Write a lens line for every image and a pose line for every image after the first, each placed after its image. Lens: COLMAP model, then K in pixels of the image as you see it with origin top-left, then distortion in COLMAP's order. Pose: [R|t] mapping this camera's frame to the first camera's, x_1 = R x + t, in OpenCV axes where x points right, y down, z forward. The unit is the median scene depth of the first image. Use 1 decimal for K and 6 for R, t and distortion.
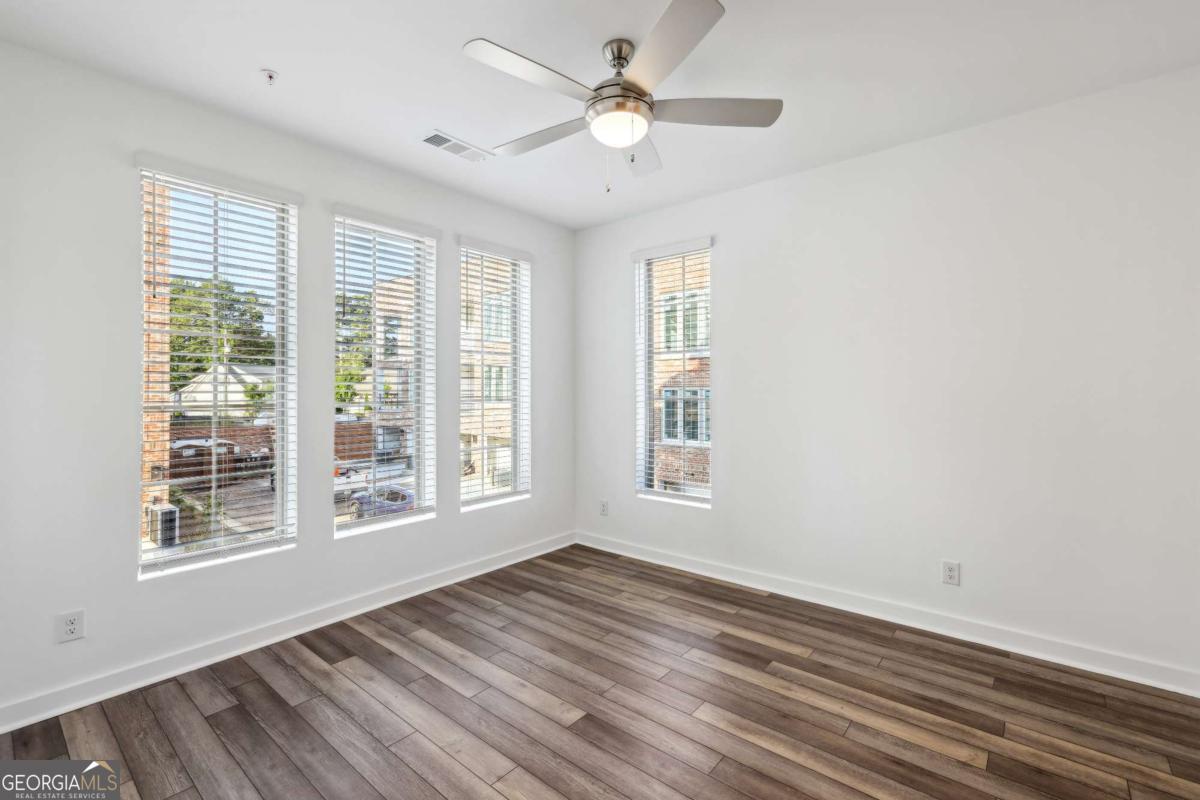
lens RADIAL K [[524.0, 0, 599.7], [0, 524.0, 390.9], [0, 0, 1]] dist [-0.000329, 0.001789]
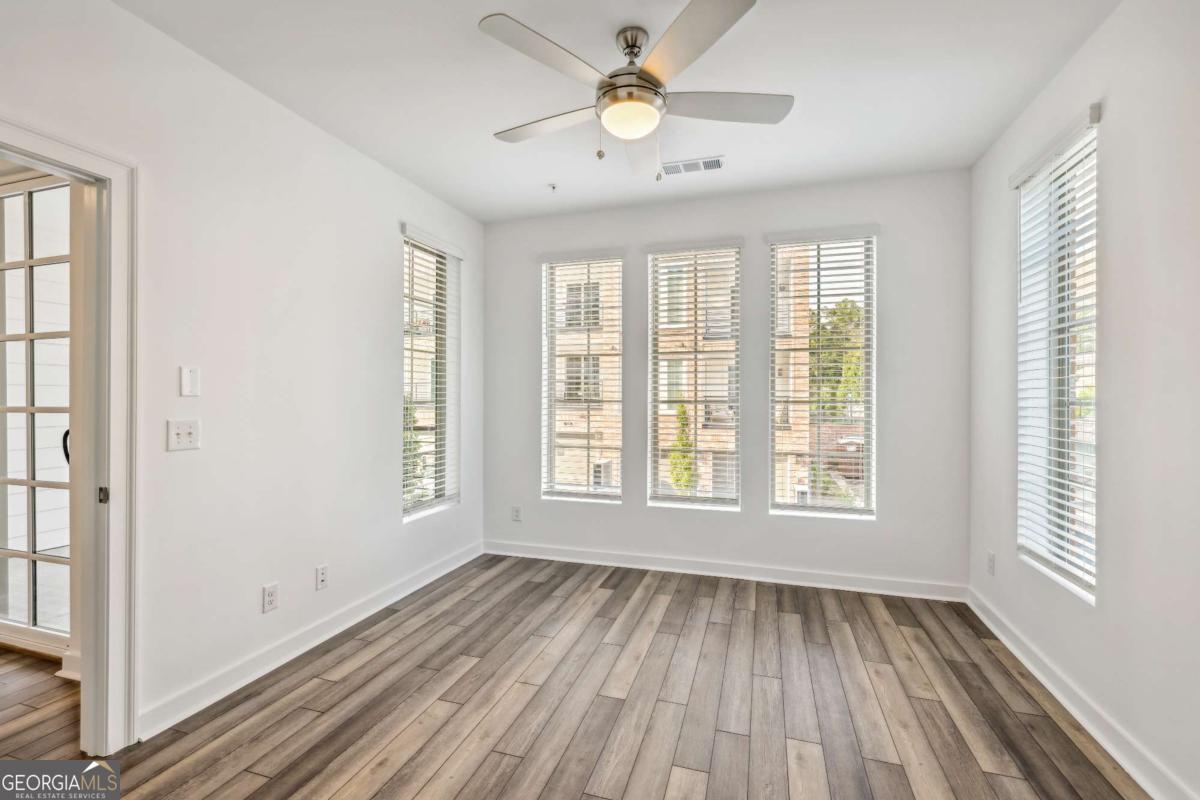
lens RADIAL K [[524.0, 0, 600.8], [0, 524.0, 392.0], [0, 0, 1]] dist [-0.000329, 0.001789]
pose [[0.378367, -0.006399, -0.925634, 0.692571], [-0.000658, 0.999974, -0.007182, 0.011393], [0.925656, 0.003327, 0.378353, 0.423513]]
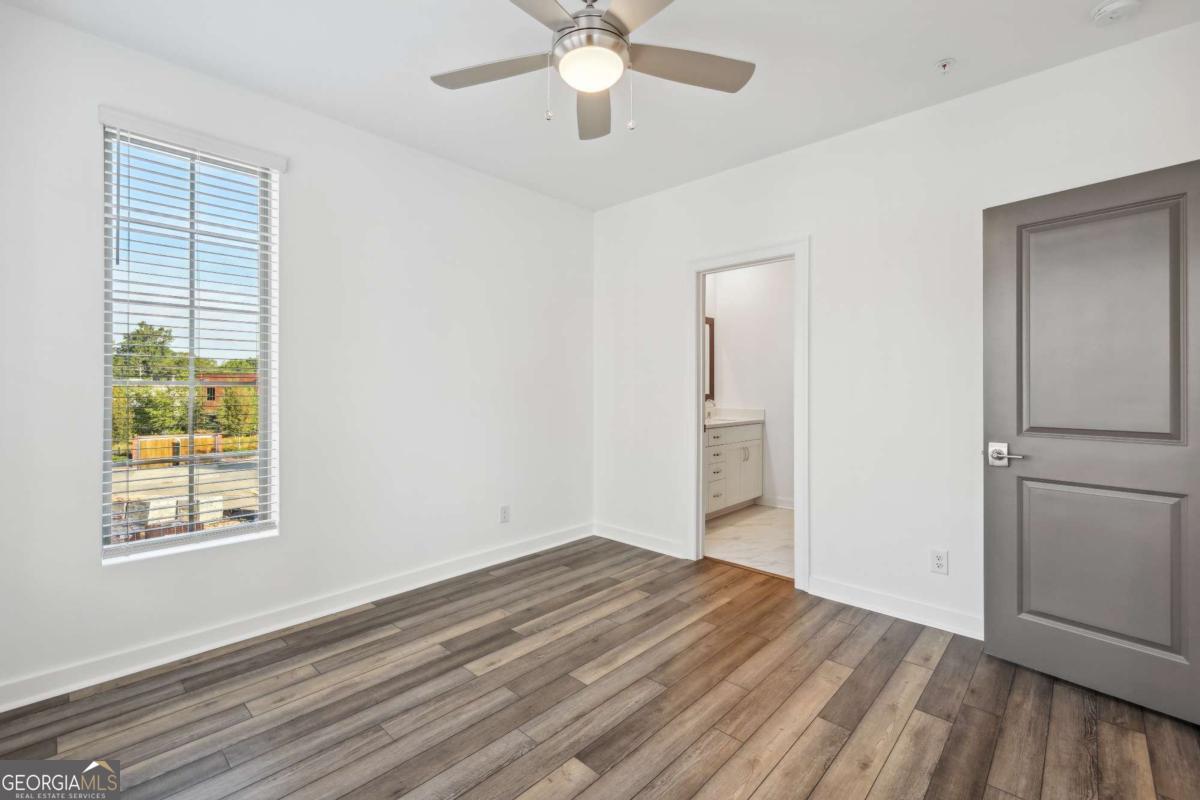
lens RADIAL K [[519.4, 0, 598.7], [0, 519.4, 387.5], [0, 0, 1]] dist [-0.000422, -0.000106]
pose [[0.056135, 0.003756, 0.998416, -0.624458], [-0.004359, 0.999984, -0.003517, 0.033615], [-0.998414, -0.004154, 0.056151, 0.693070]]
